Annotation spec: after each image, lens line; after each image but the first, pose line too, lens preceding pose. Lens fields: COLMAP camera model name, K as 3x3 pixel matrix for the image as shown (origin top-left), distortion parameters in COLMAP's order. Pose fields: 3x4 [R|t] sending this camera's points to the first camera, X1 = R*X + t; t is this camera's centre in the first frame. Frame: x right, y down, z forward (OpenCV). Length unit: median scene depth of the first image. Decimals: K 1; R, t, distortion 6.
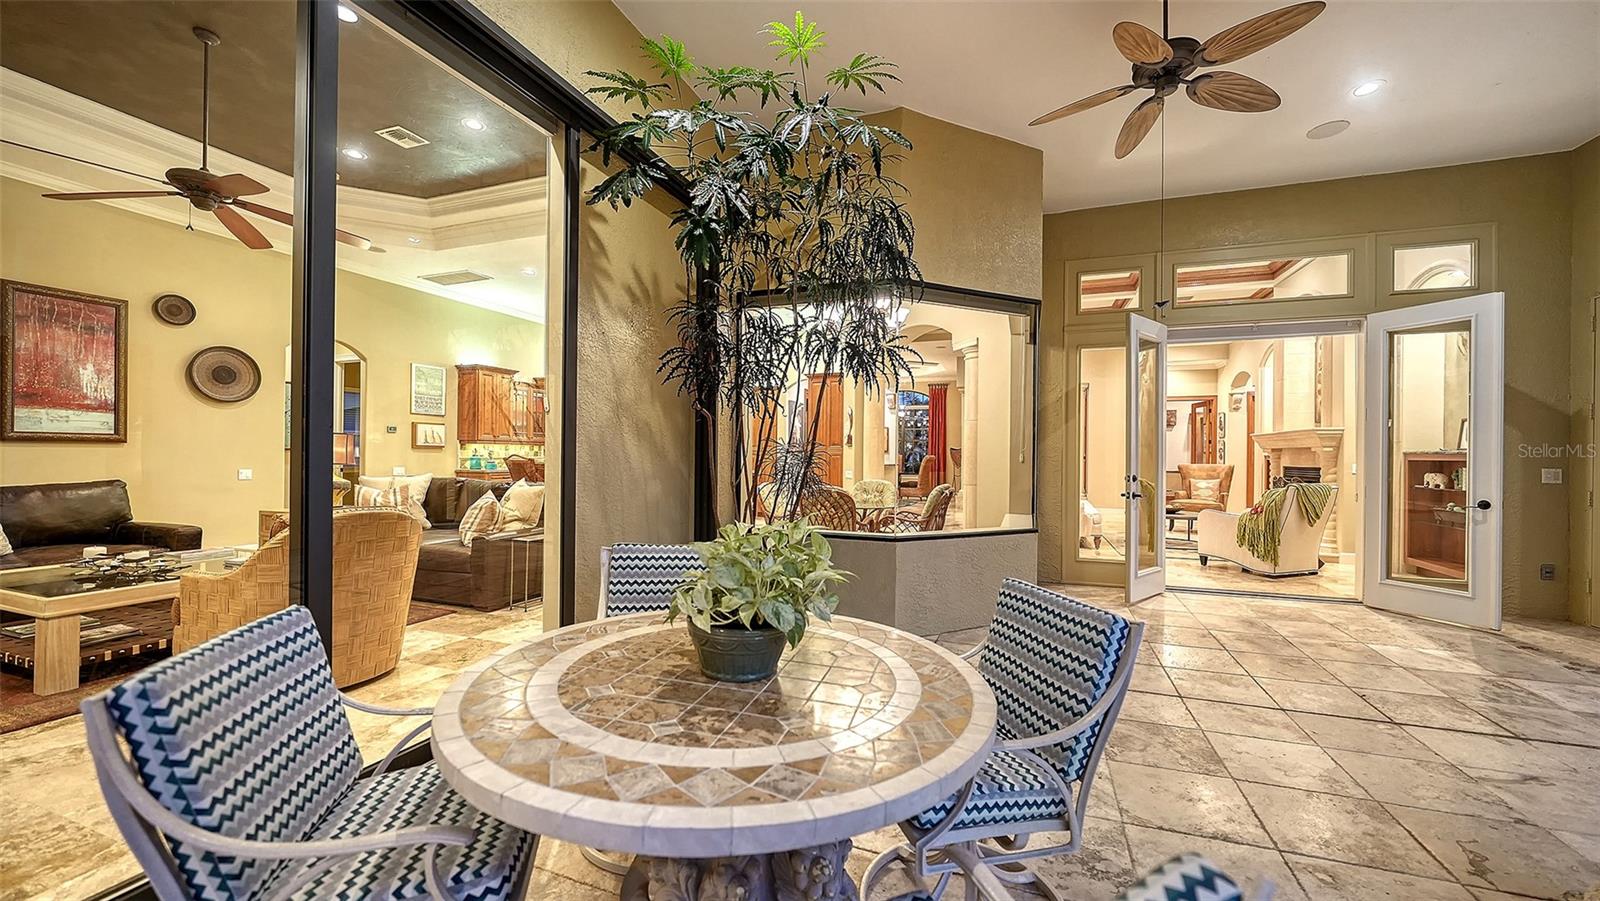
lens RADIAL K [[618.0, 0, 804.2], [0, 618.0, 454.0], [0, 0, 1]] dist [-0.003704, -0.000325]
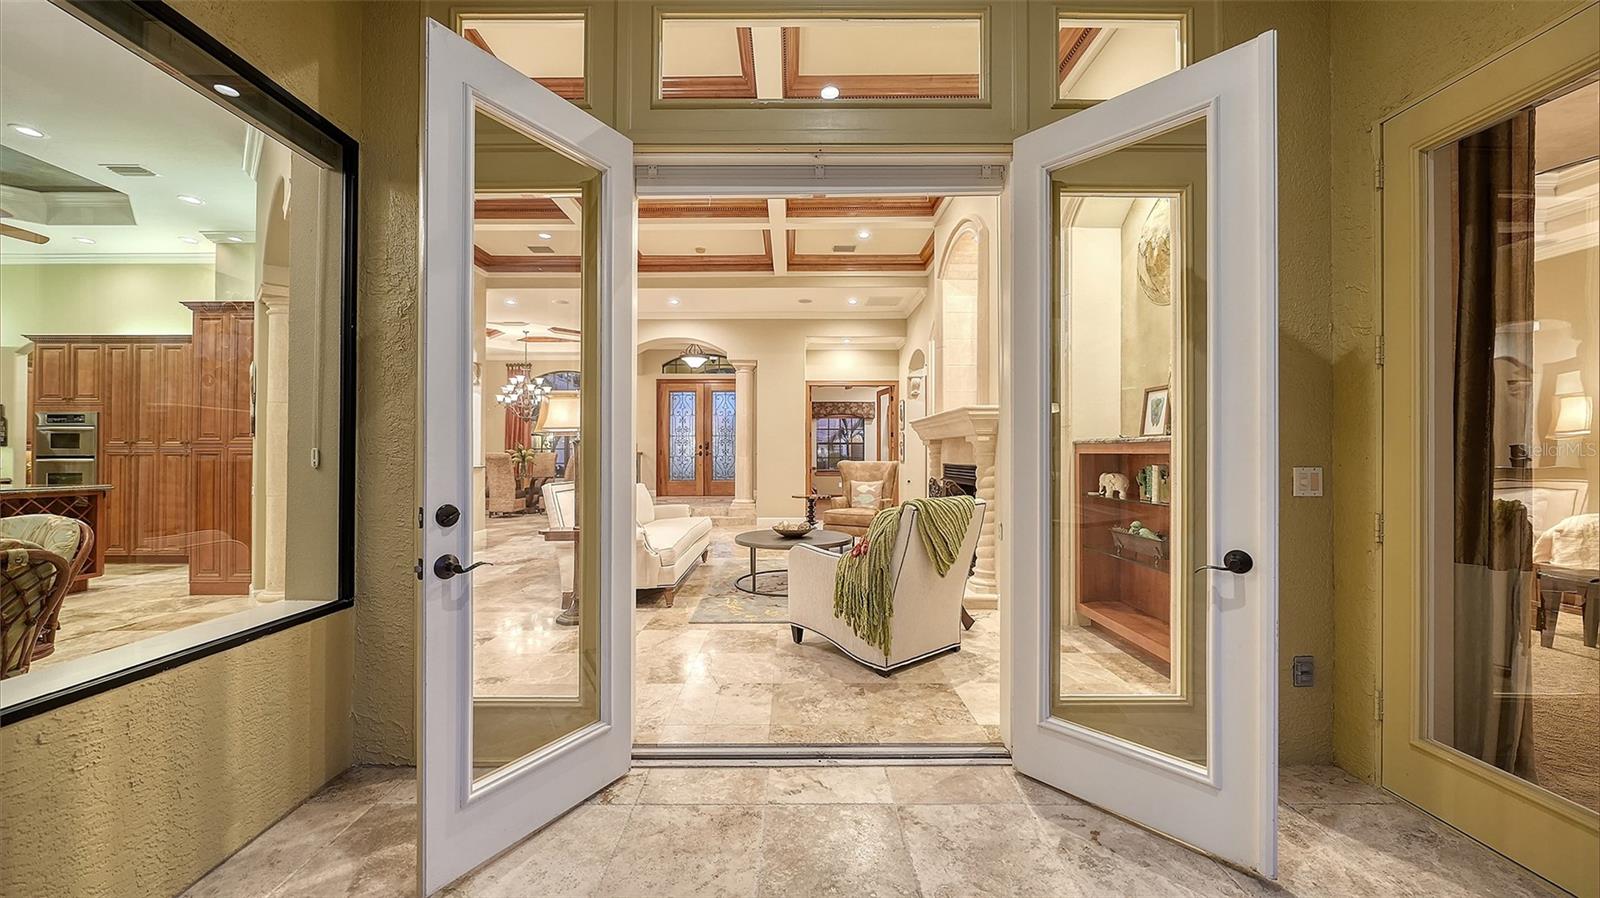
lens RADIAL K [[585.9, 0, 801.2], [0, 585.9, 450.8], [0, 0, 1]] dist [0.002722, 0.000067]
pose [[0.941441, -0.007085, 0.337102, 0.511858], [0.007967, 0.999968, -0.001231, 0.005436], [-0.337082, 0.003845, 0.941467, 0.533162]]
